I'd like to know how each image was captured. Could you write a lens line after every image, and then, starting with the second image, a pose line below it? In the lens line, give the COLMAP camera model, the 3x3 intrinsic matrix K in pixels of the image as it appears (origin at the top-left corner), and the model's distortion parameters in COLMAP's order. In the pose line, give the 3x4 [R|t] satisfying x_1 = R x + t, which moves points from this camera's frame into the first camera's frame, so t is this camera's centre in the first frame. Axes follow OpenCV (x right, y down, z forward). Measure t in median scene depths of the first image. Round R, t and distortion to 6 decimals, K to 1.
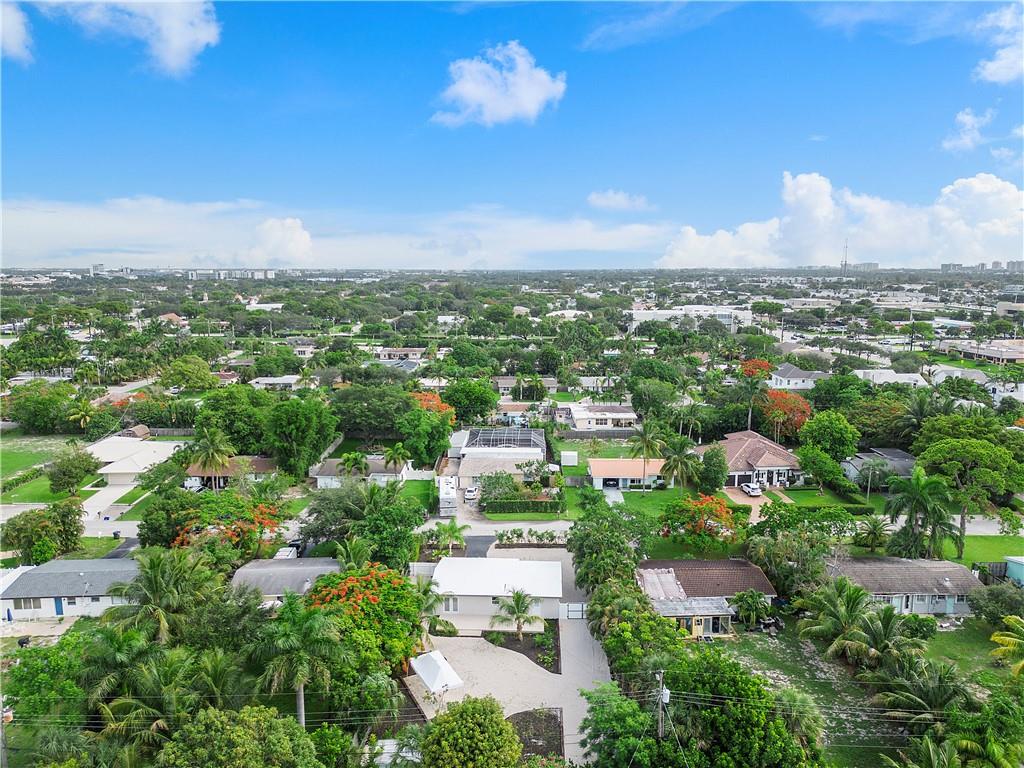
lens RADIAL K [[716.0, 0, 512.0], [0, 716.0, 384.0], [0, 0, 1]] dist [0.063608, -0.053737]
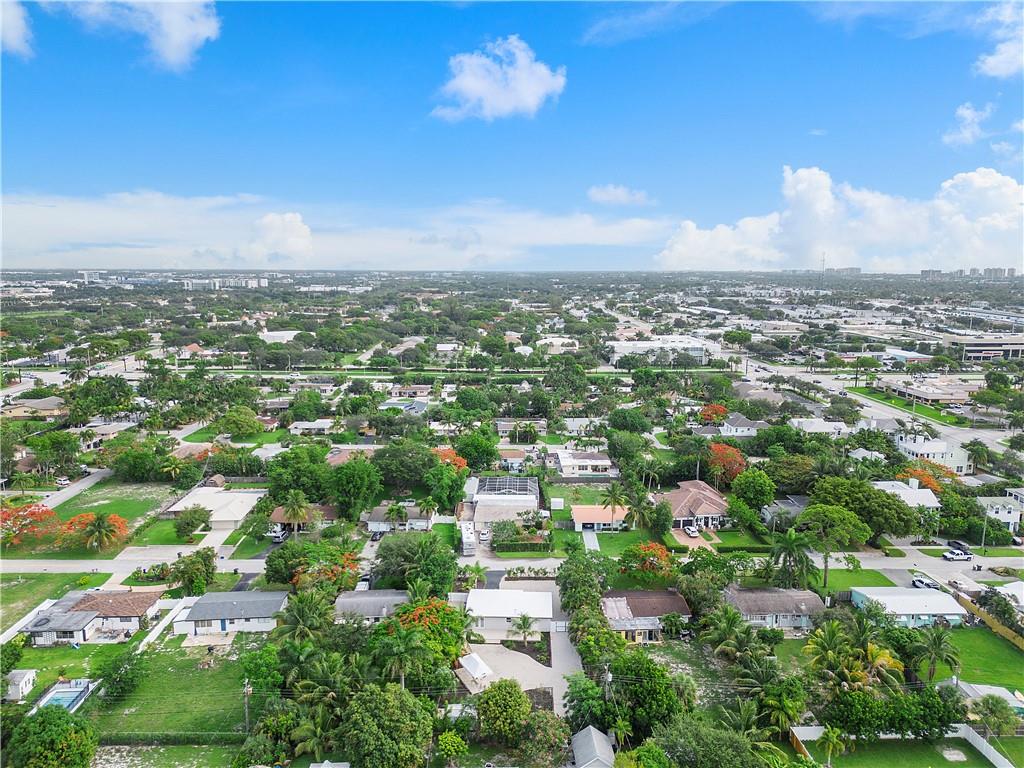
lens RADIAL K [[716.0, 0, 512.0], [0, 716.0, 384.0], [0, 0, 1]] dist [0.063608, -0.053737]
pose [[0.999868, 0.000251, 0.016231, -0.027312], [-0.000245, 1.000000, -0.000405, -0.132432], [-0.016231, 0.000401, 0.999868, -0.351658]]
